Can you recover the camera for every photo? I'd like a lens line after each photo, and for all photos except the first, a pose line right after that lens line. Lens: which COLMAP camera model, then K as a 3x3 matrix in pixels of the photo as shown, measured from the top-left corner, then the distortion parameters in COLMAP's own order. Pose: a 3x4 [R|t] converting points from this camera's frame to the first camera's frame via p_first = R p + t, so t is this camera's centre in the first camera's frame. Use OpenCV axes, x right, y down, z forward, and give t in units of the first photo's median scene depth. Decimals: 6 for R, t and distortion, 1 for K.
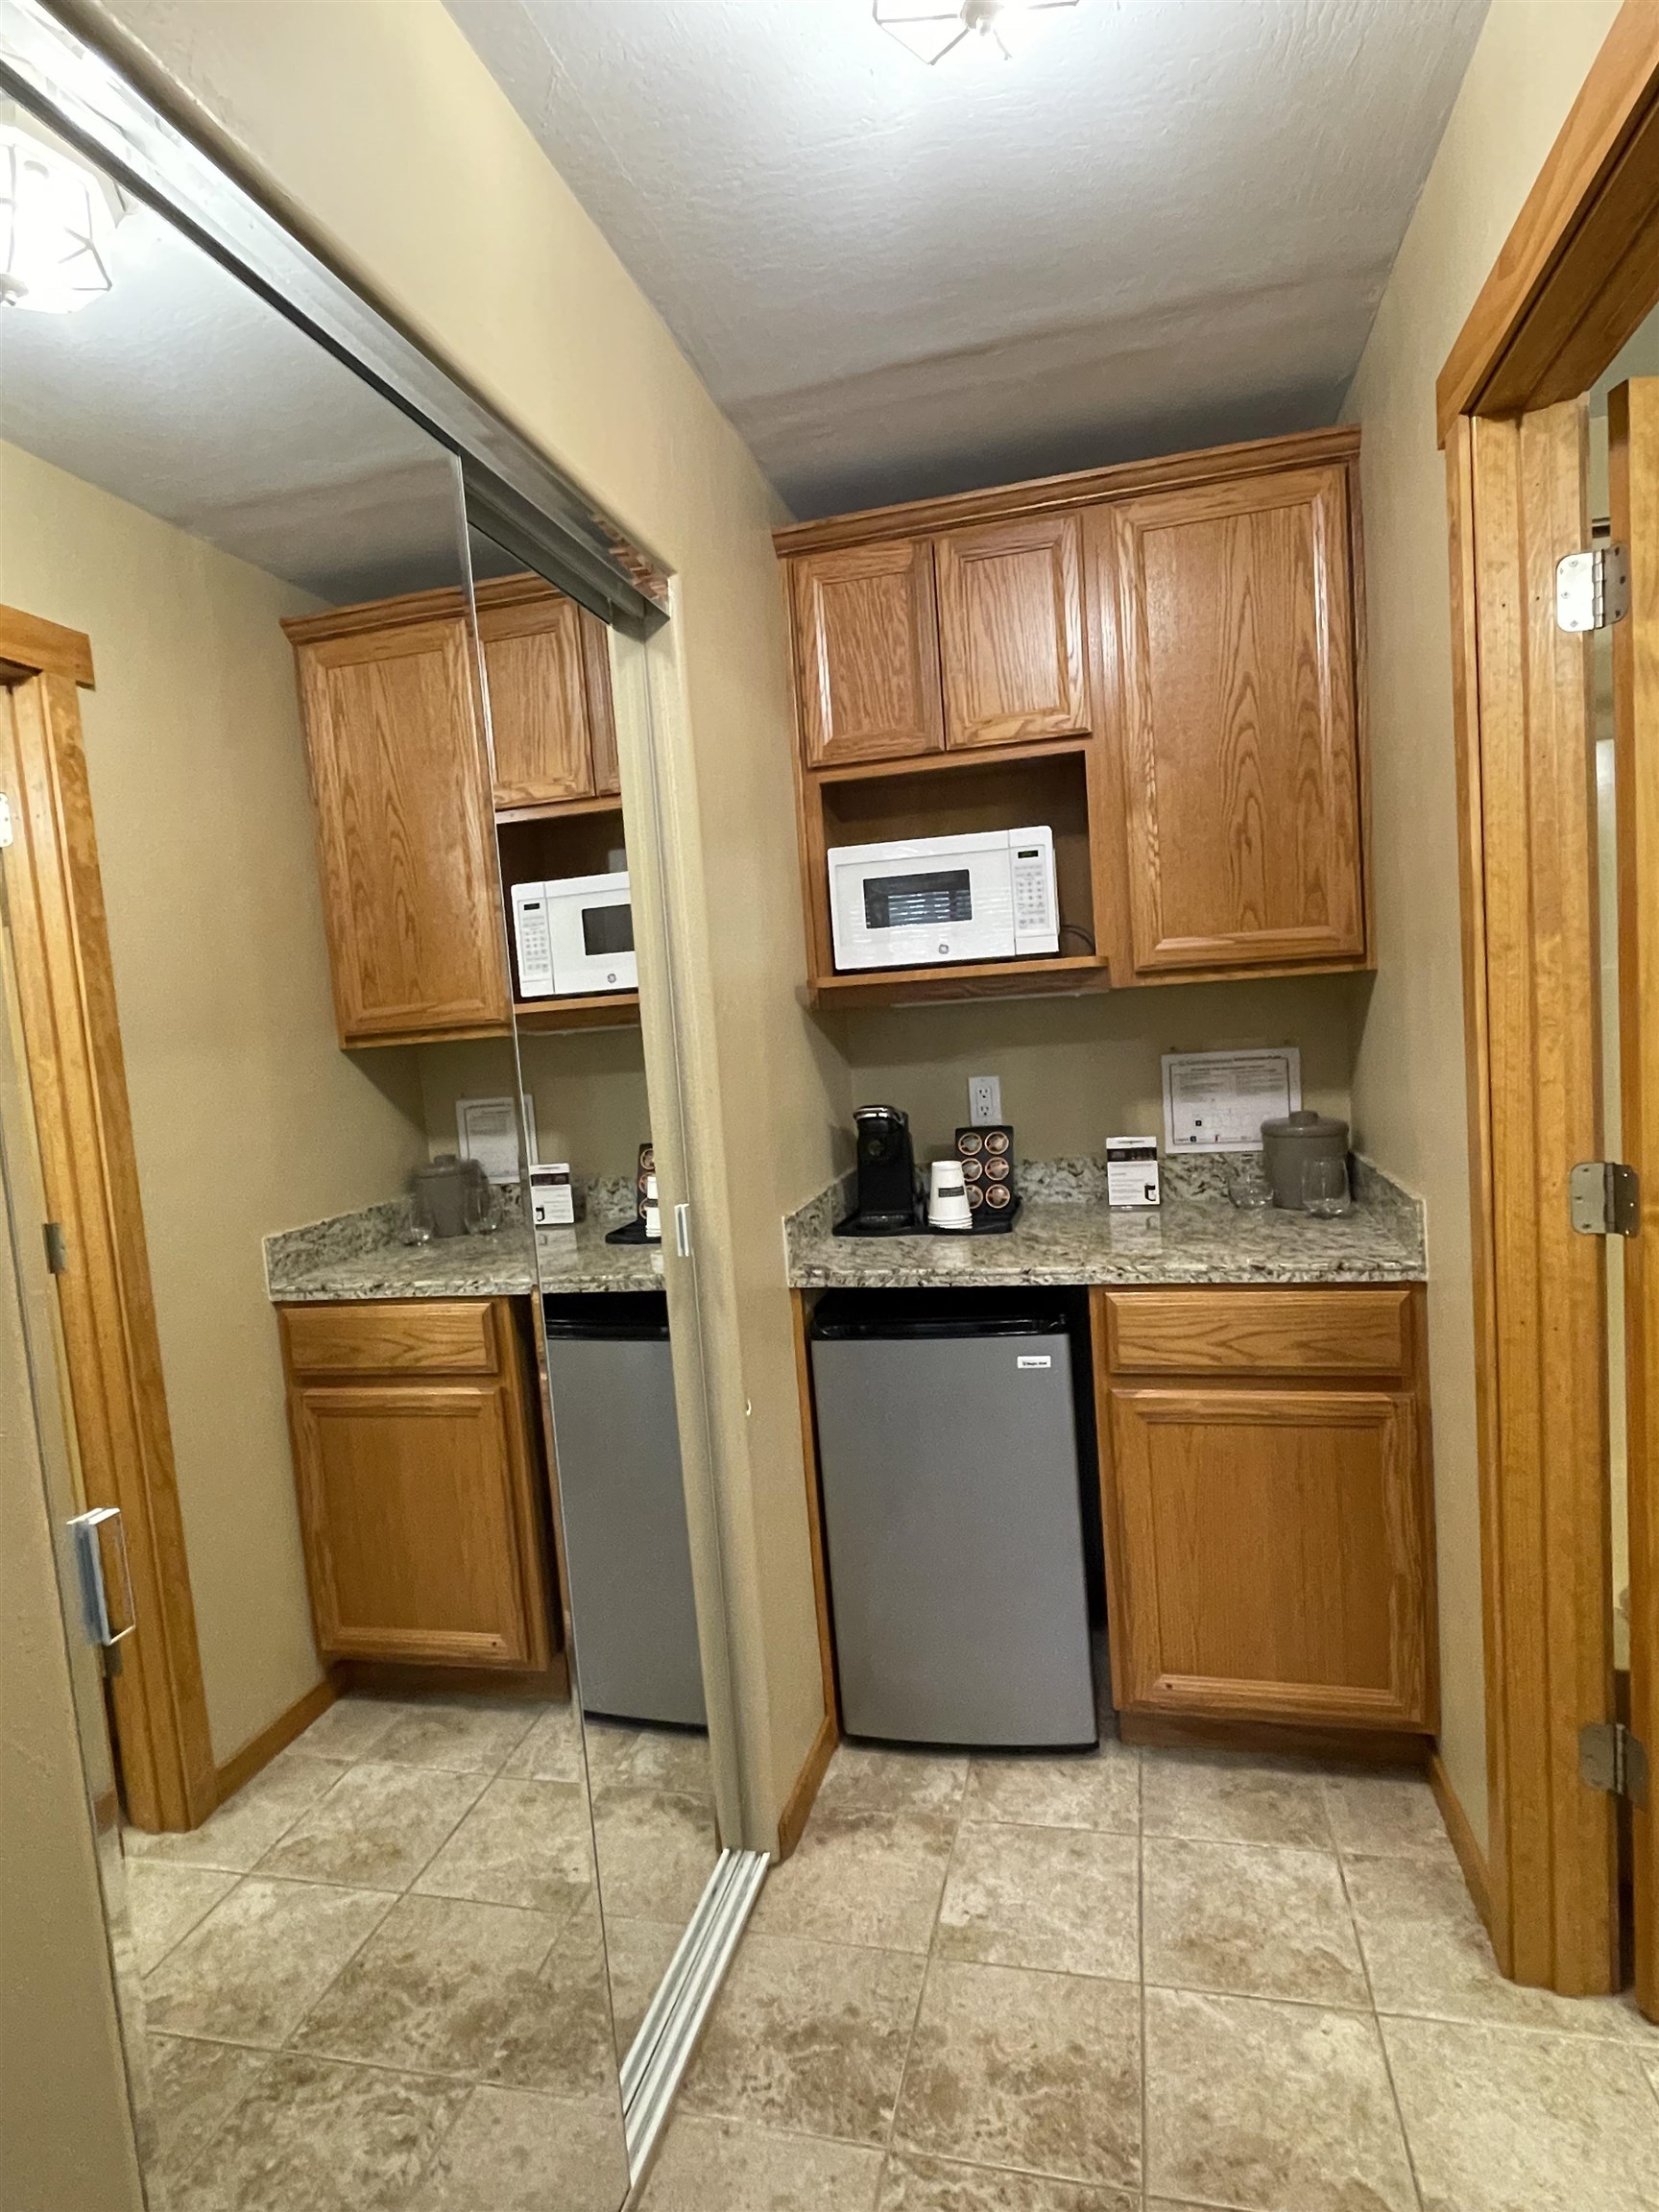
lens RADIAL K [[1182.3, 0, 822.4], [0, 1182.3, 1106.4], [0, 0, 1]] dist [0.000734, -0.001793]
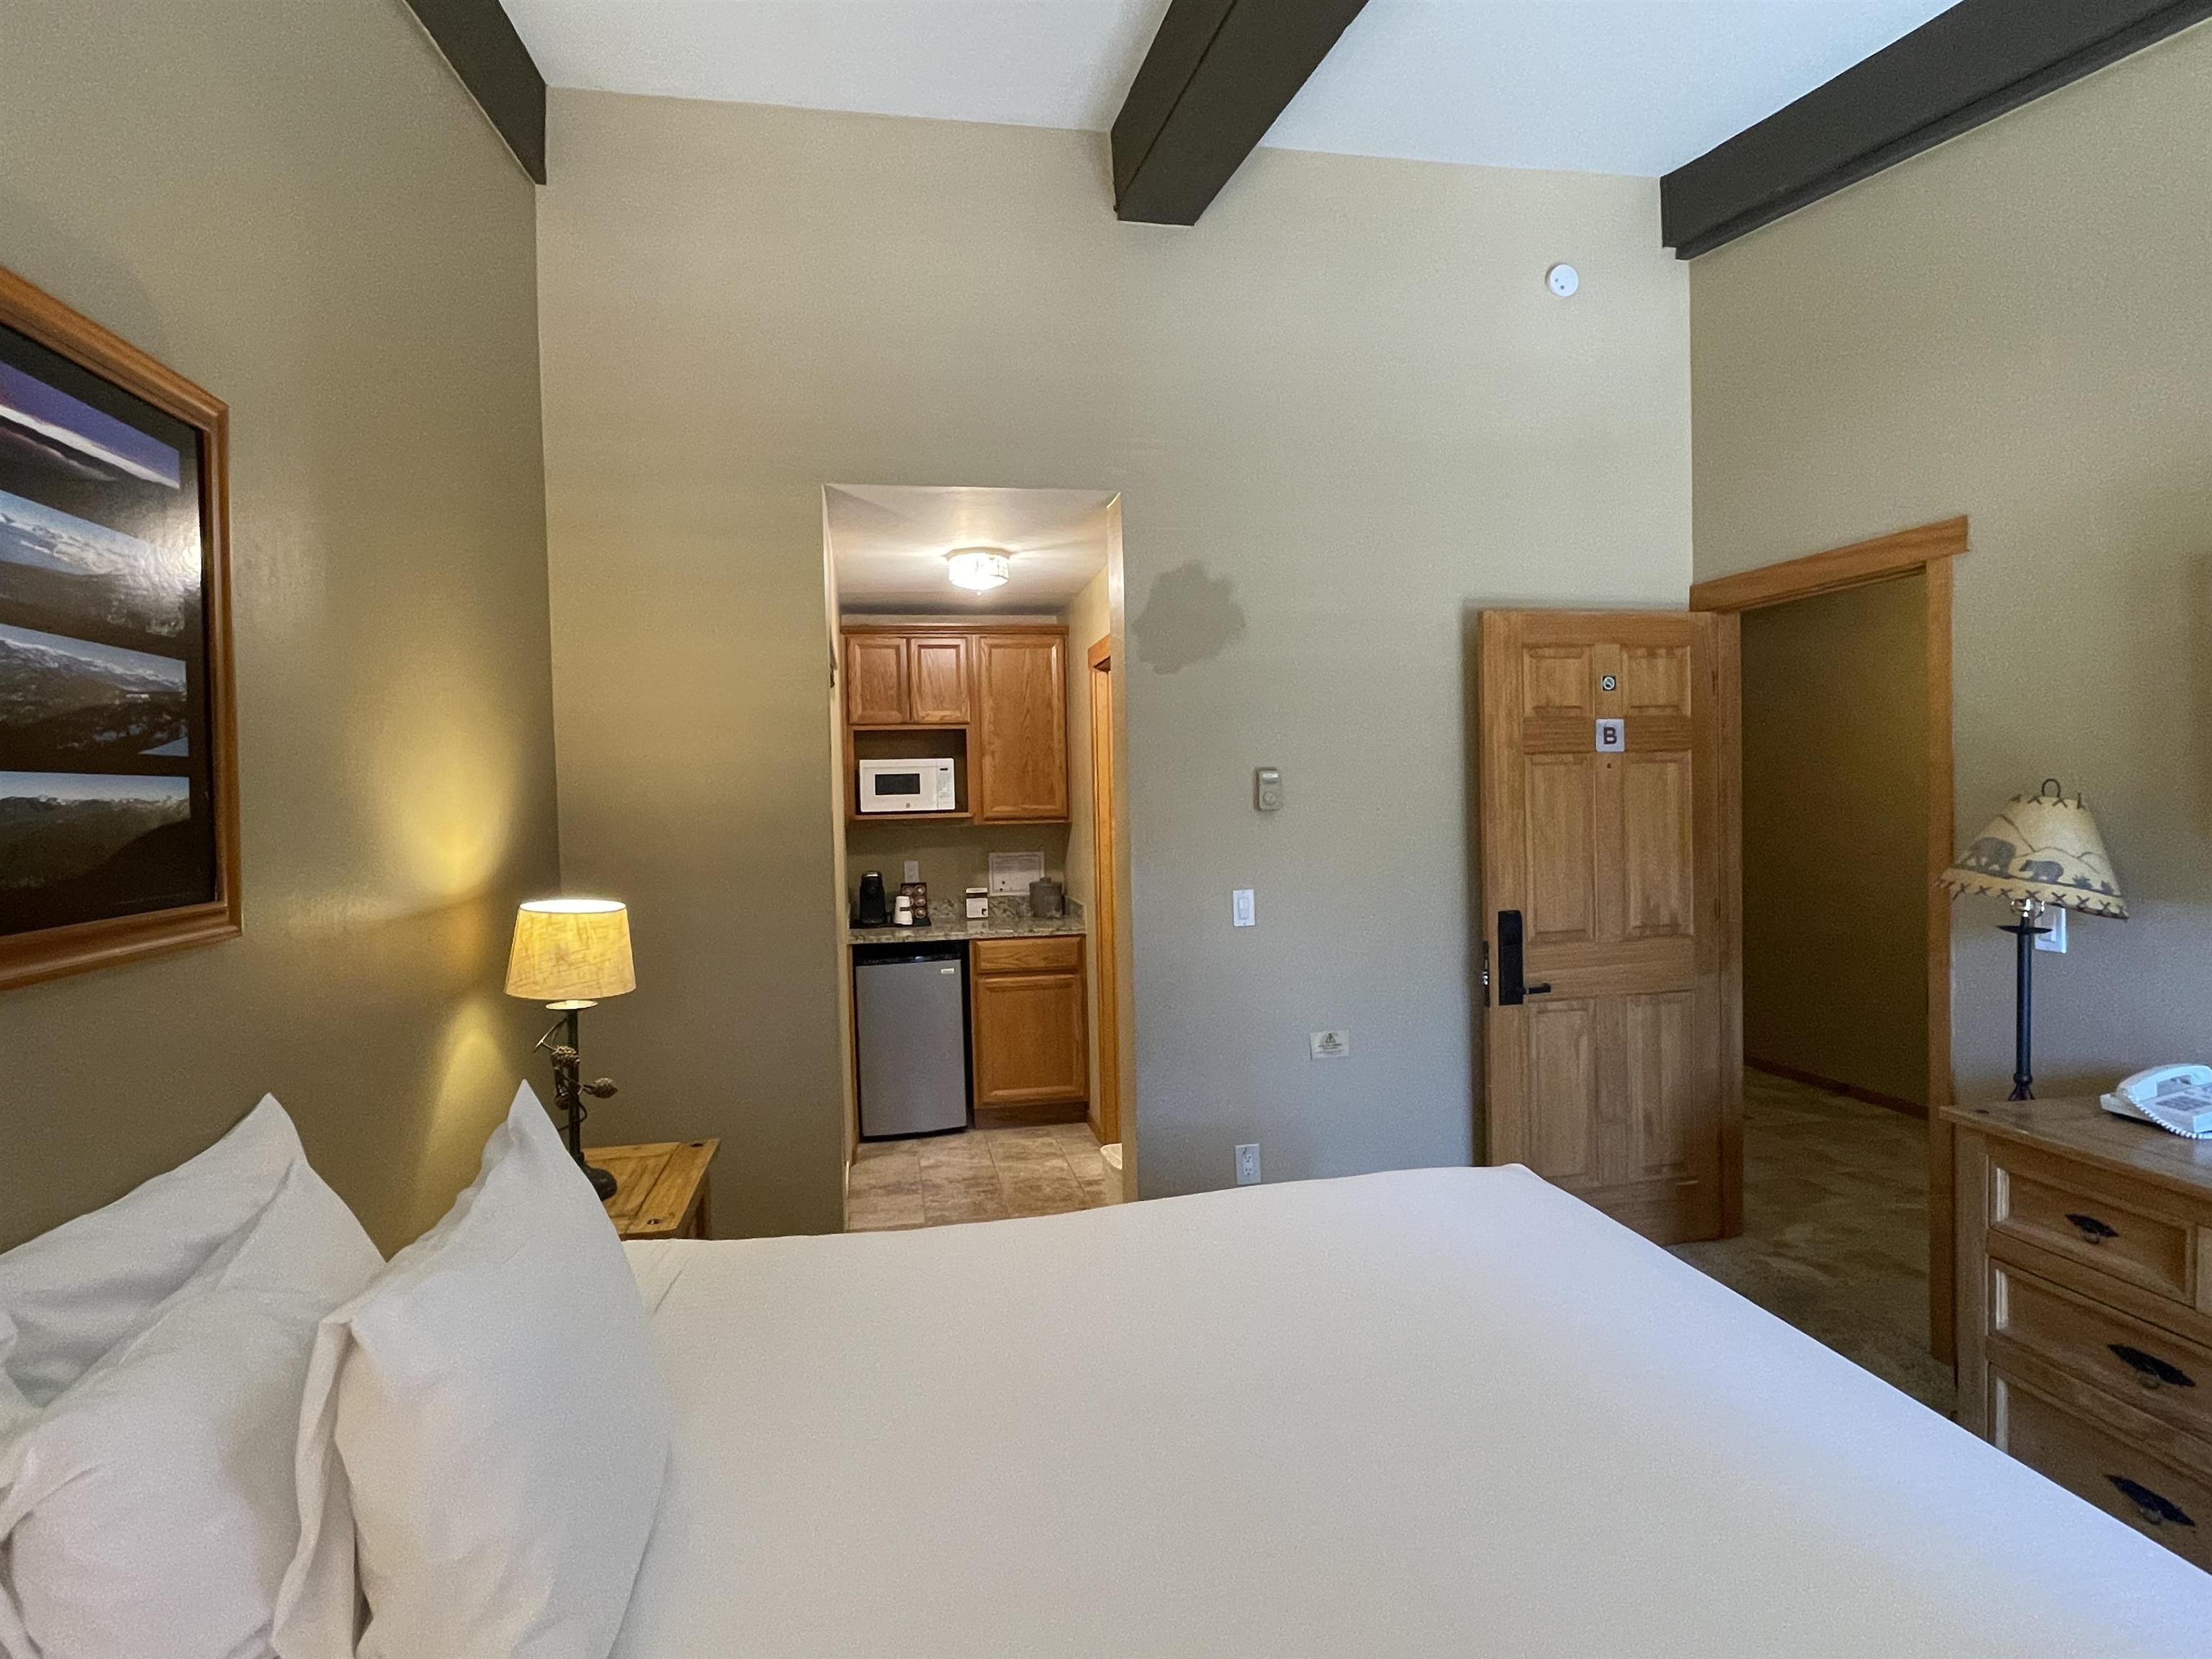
lens RADIAL K [[1182.3, 0, 1102.8], [0, 1182.3, 831.0], [0, 0, 1]] dist [0.000734, -0.001793]
pose [[0.901598, 0.041053, 0.430622, -0.583022], [-0.008902, 0.997036, -0.076414, 0.099750], [-0.432483, 0.065061, 0.899292, -1.349117]]
